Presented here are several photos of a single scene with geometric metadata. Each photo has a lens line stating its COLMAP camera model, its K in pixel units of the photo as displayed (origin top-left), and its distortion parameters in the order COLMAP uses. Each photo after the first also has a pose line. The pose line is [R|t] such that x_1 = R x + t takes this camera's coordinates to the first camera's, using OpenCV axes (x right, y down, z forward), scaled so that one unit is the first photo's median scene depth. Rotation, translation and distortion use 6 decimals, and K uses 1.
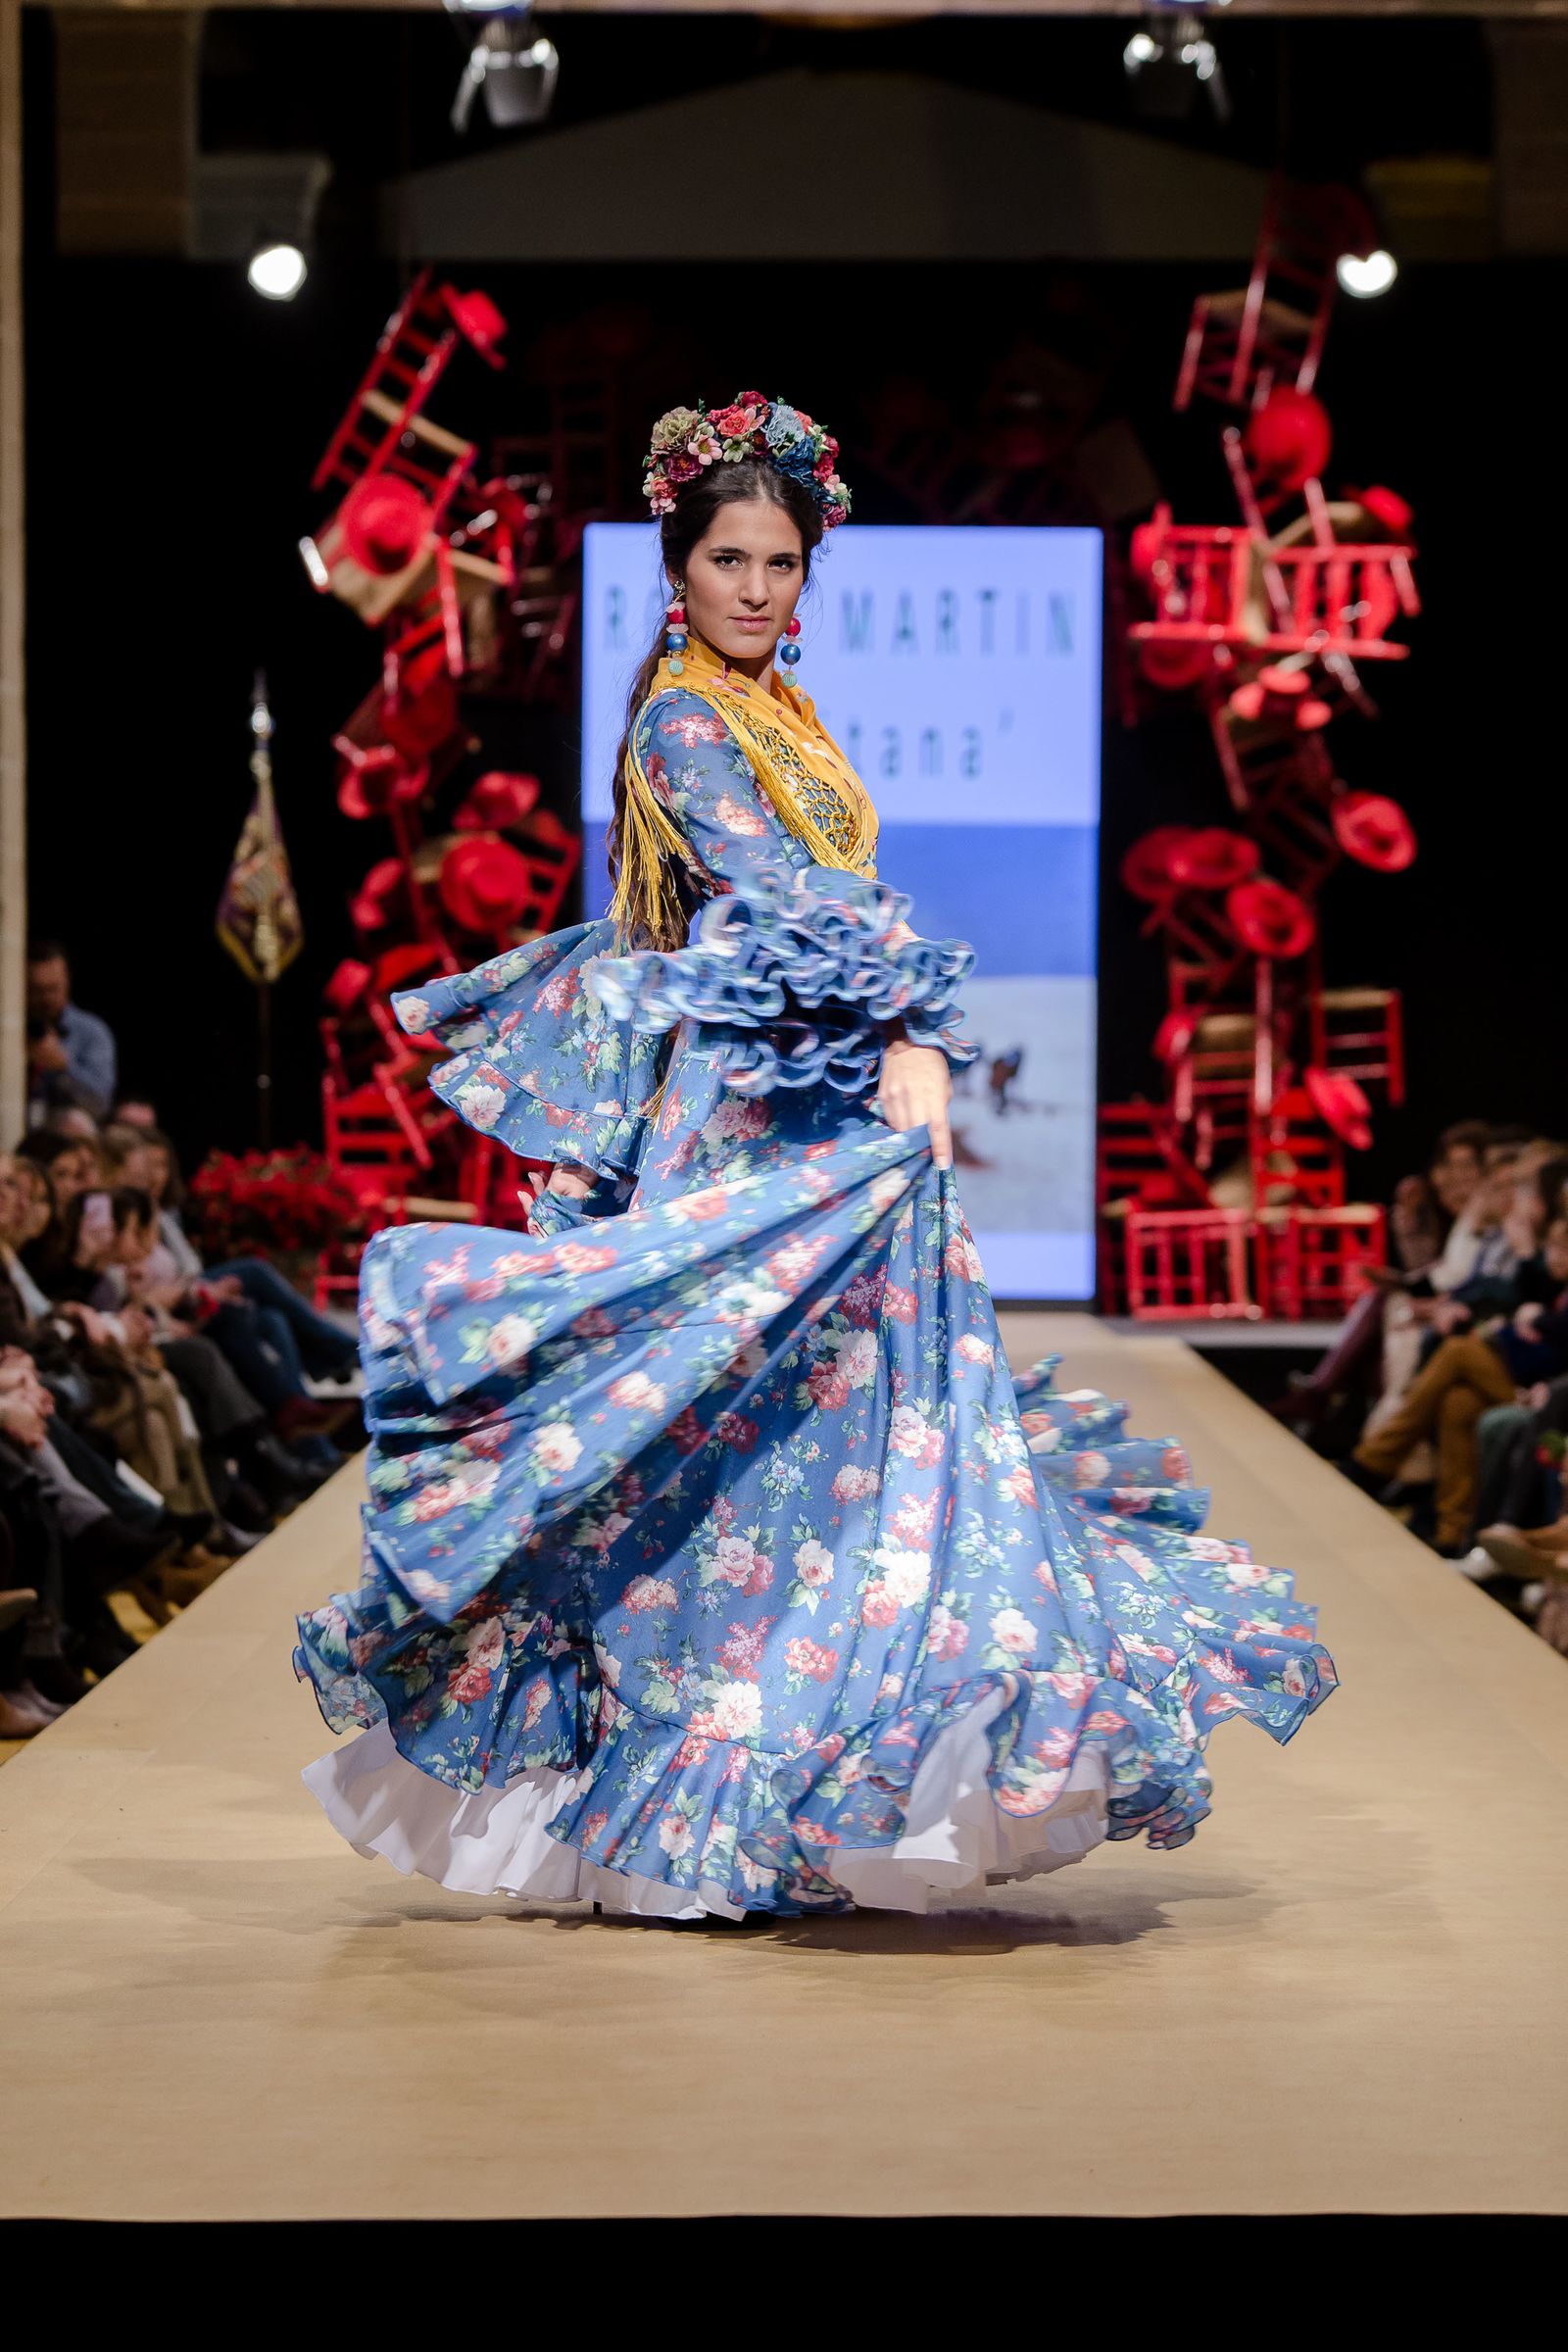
lens RADIAL K [[16431.2, 0, 792.5], [0, 16431.2, 1162.7], [0, 0, 1]] dist [0.283775, 0.000000]
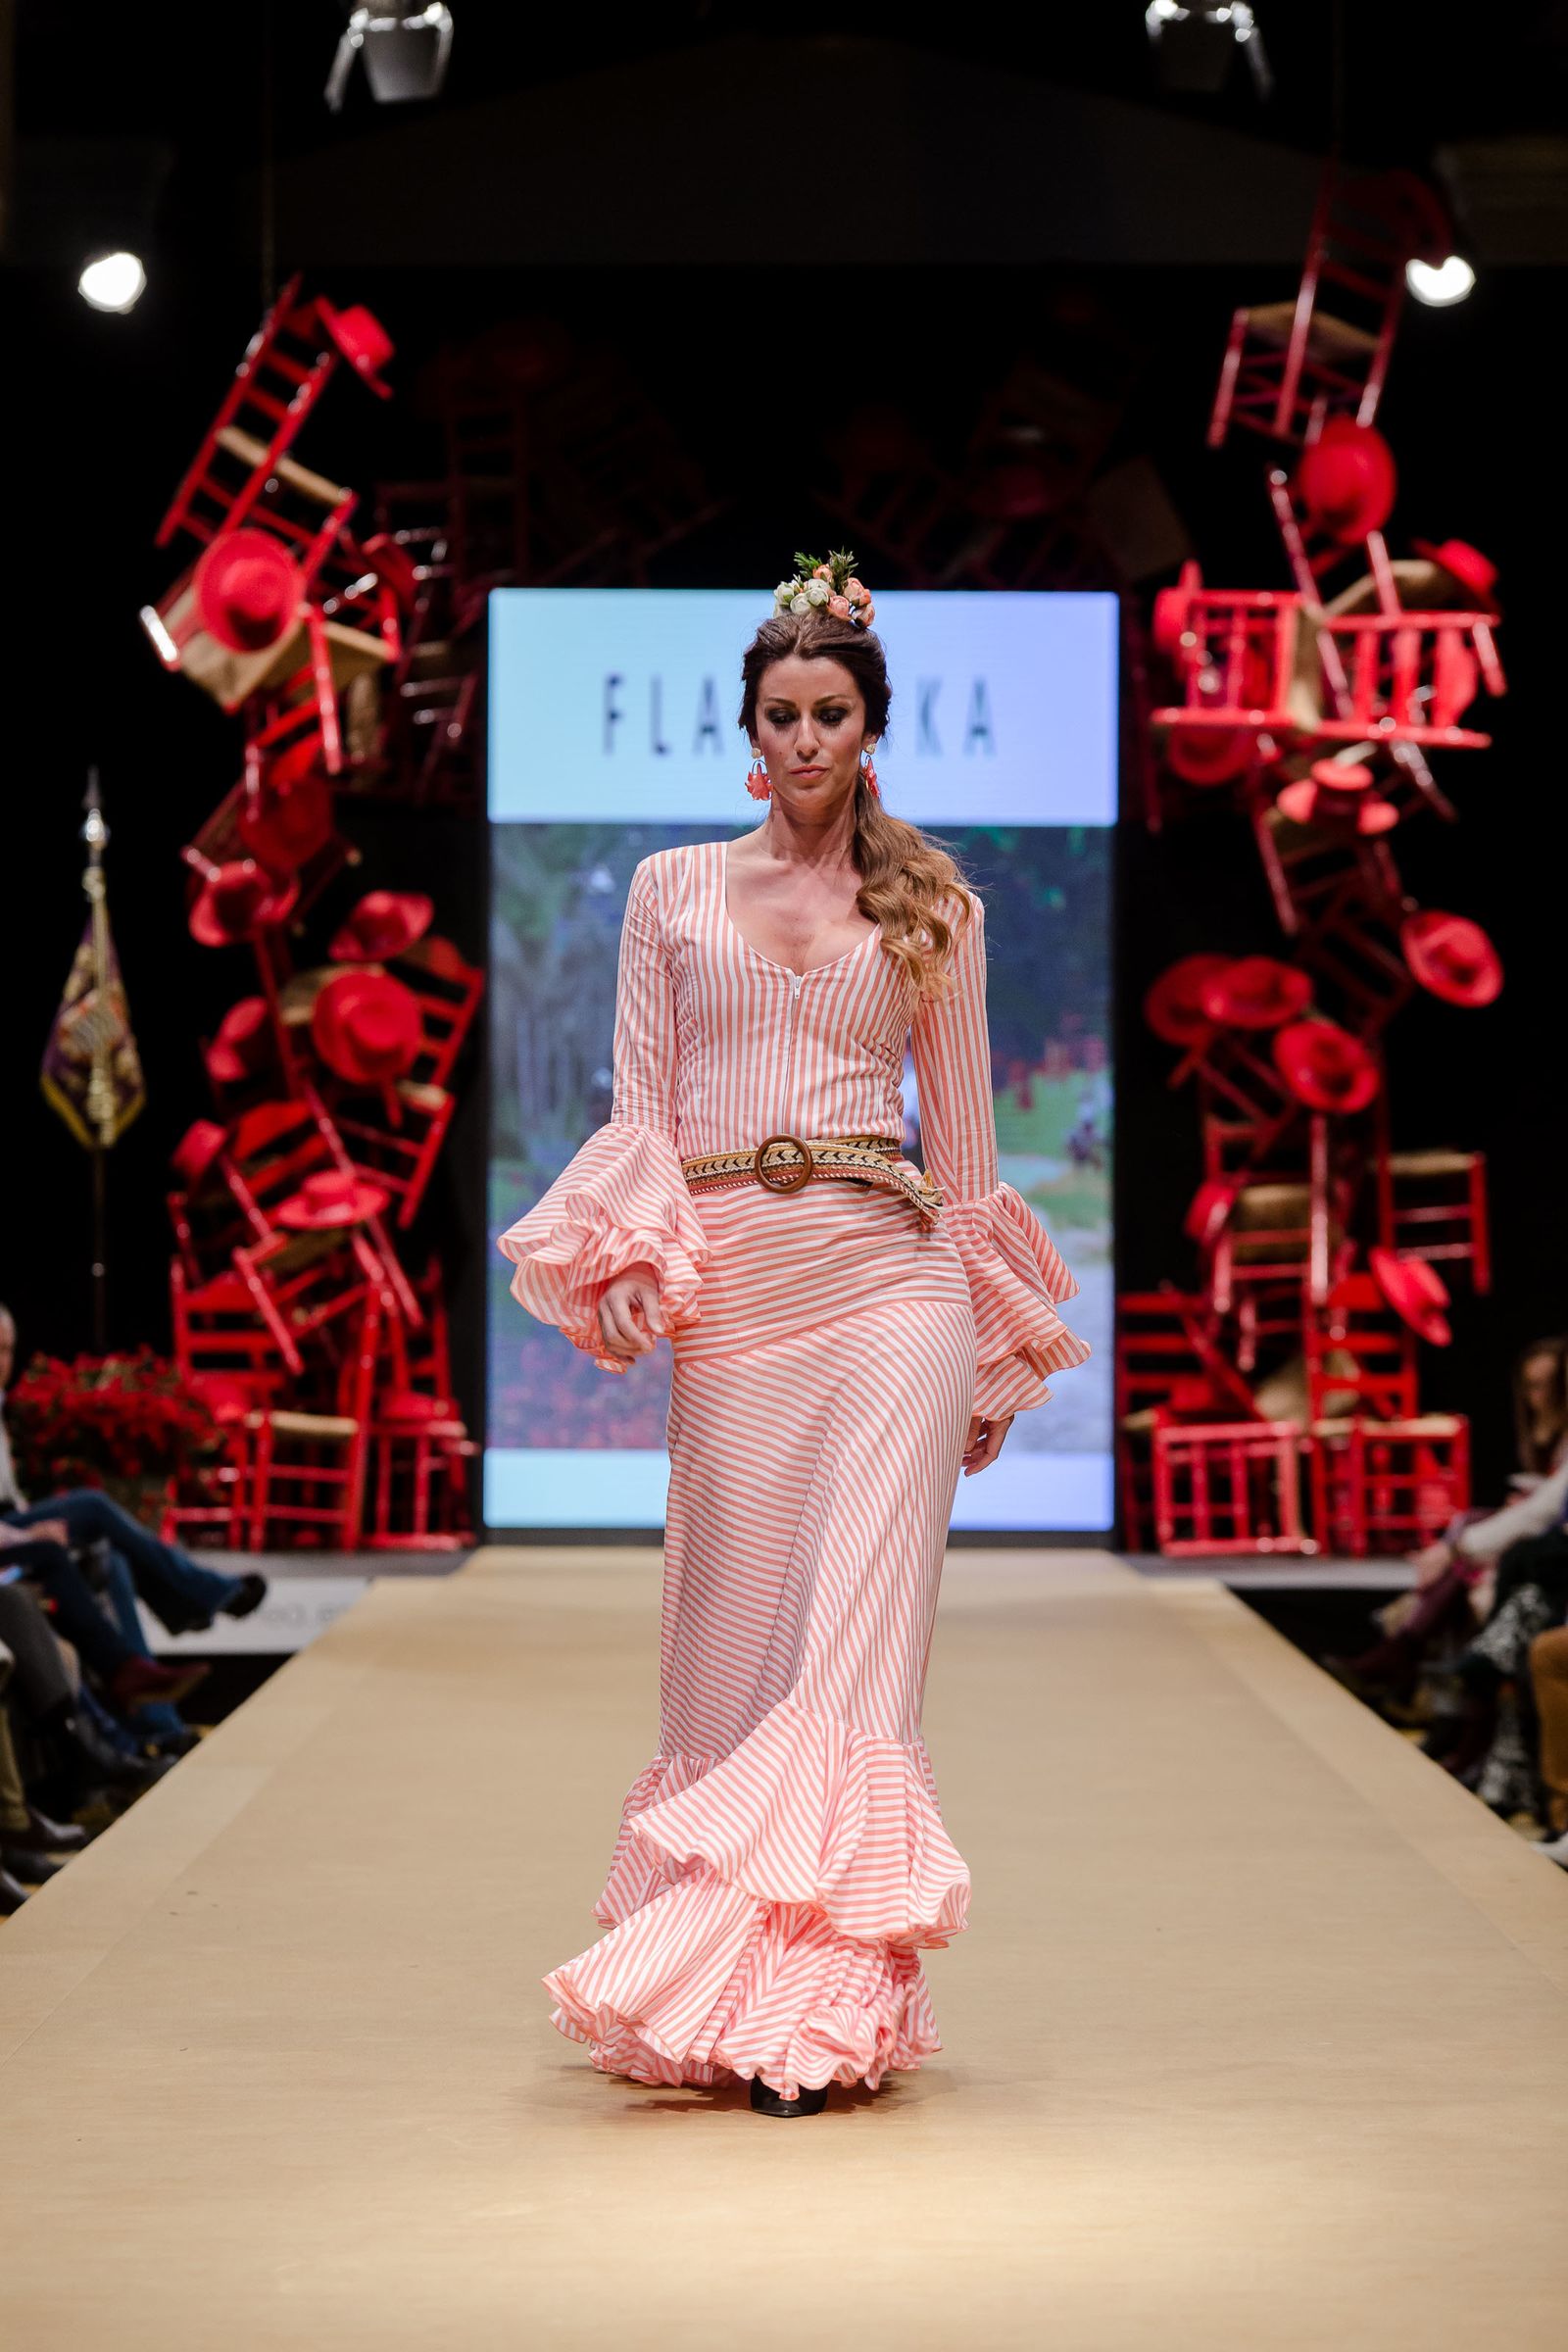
lens RADIAL K [[16431.2, 0, 836.3], [0, 16431.2, 1034.2], [0, 0, 1]] dist [0.283775, 0.000000]
pose [[0.999993, -0.003802, 0.000341, 0.004350], [0.003808, 0.999795, -0.019879, -0.000233], [-0.000265, 0.019880, 0.999802, 0.180936]]
